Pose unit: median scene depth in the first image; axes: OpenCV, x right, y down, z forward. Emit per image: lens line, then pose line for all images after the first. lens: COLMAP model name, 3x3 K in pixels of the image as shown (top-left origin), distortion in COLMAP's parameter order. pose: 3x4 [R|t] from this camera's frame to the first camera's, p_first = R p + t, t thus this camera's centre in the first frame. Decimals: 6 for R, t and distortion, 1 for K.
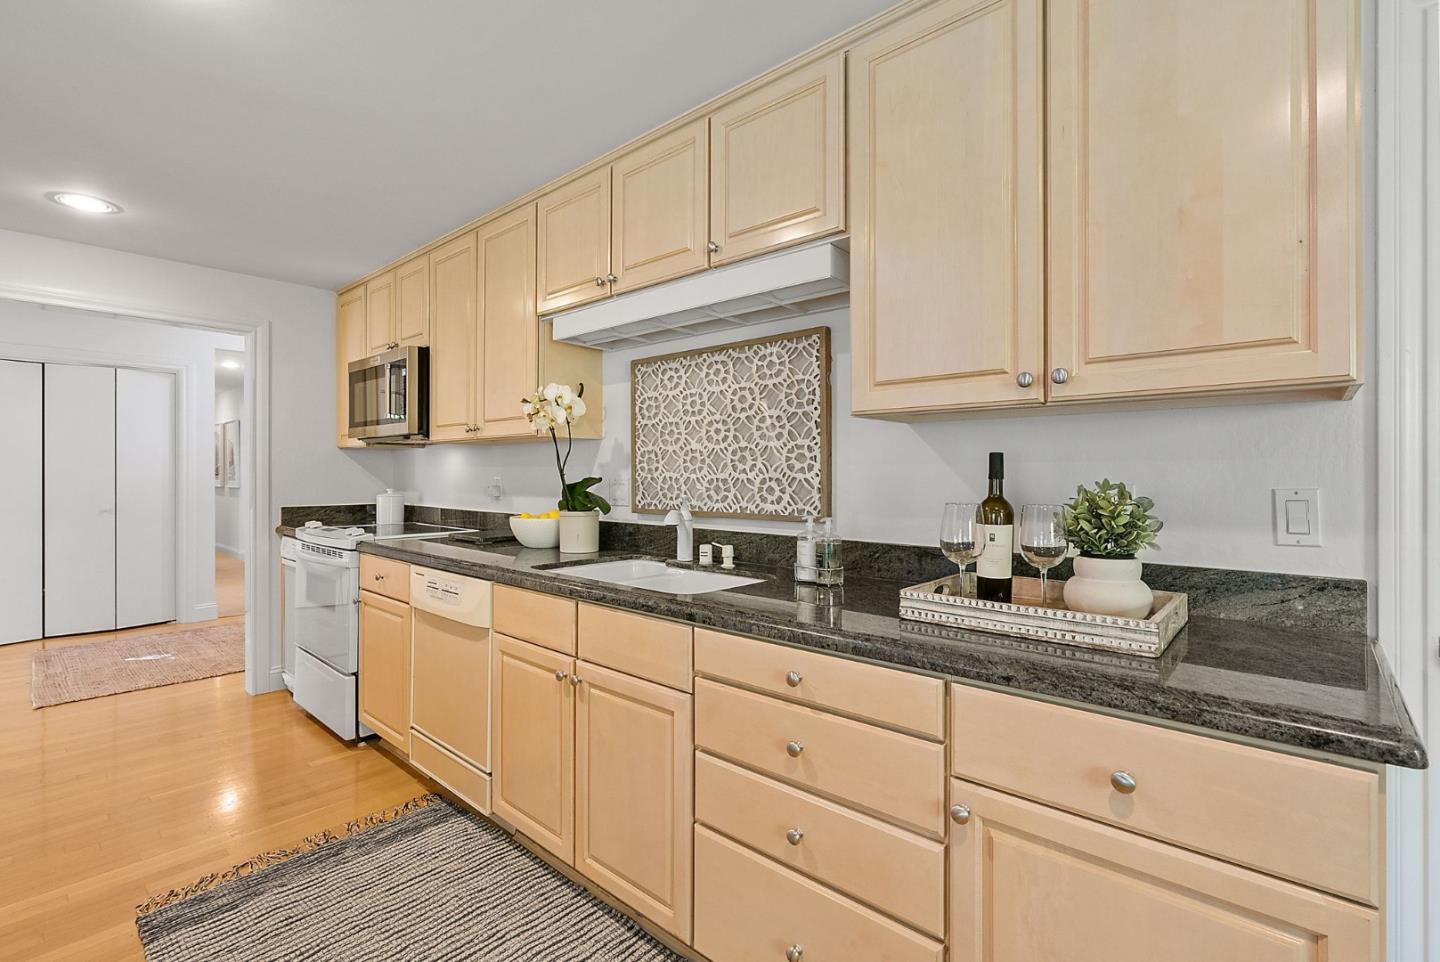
lens RADIAL K [[650.1, 0, 728.5], [0, 650.1, 478.4], [0, 0, 1]] dist [-0.003782, 0.000732]
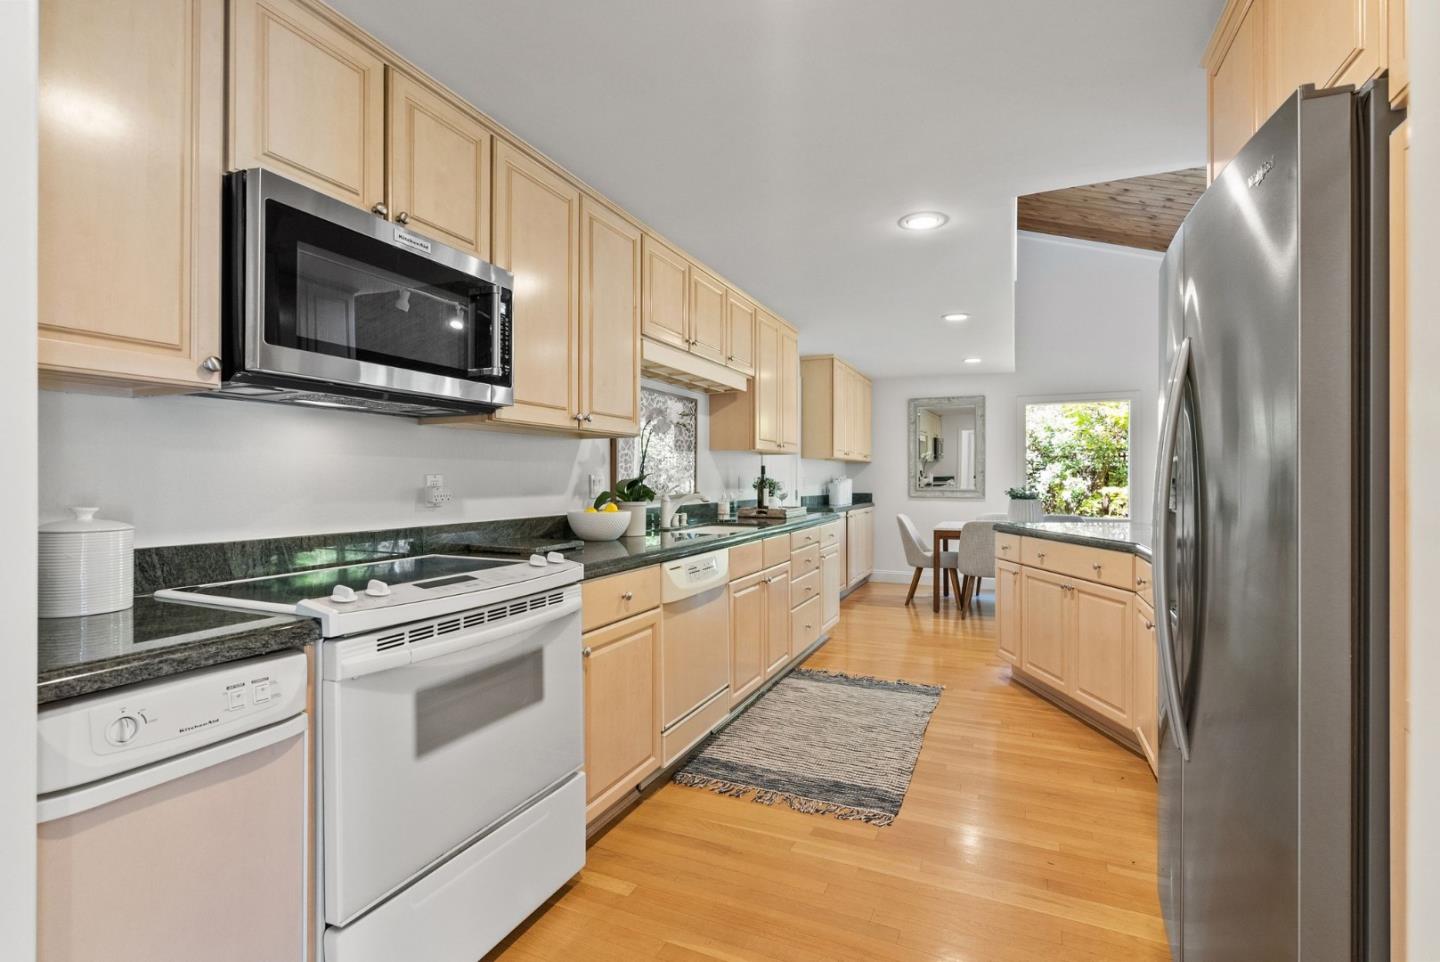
lens RADIAL K [[650.1, 0, 722.6], [0, 650.1, 478.4], [0, 0, 1]] dist [-0.003782, 0.000732]
pose [[-0.295753, -0.006623, 0.955241, -1.825430], [0.004098, 0.999958, 0.008202, -0.003051], [-0.955256, 0.006341, -0.295713, 1.525698]]
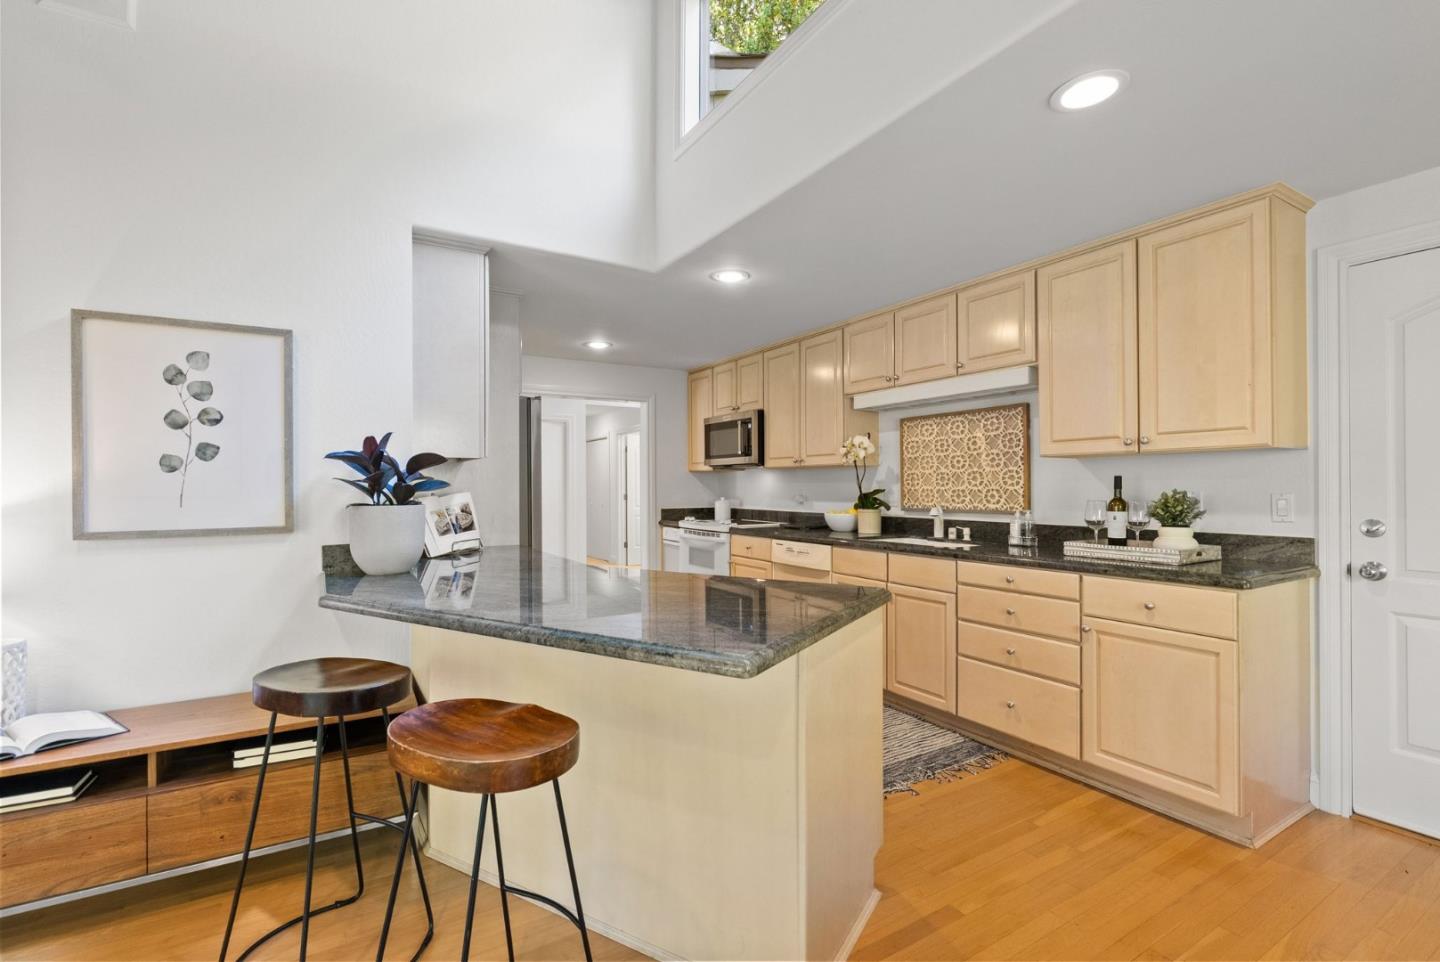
lens RADIAL K [[650.1, 0, 724.9], [0, 650.1, 485.7], [0, 0, 1]] dist [-0.003782, 0.000732]
pose [[0.955061, -0.005729, -0.296354, -0.110419], [0.003549, 0.999963, -0.007893, 0.001574], [0.296388, 0.006487, 0.955046, -0.920473]]
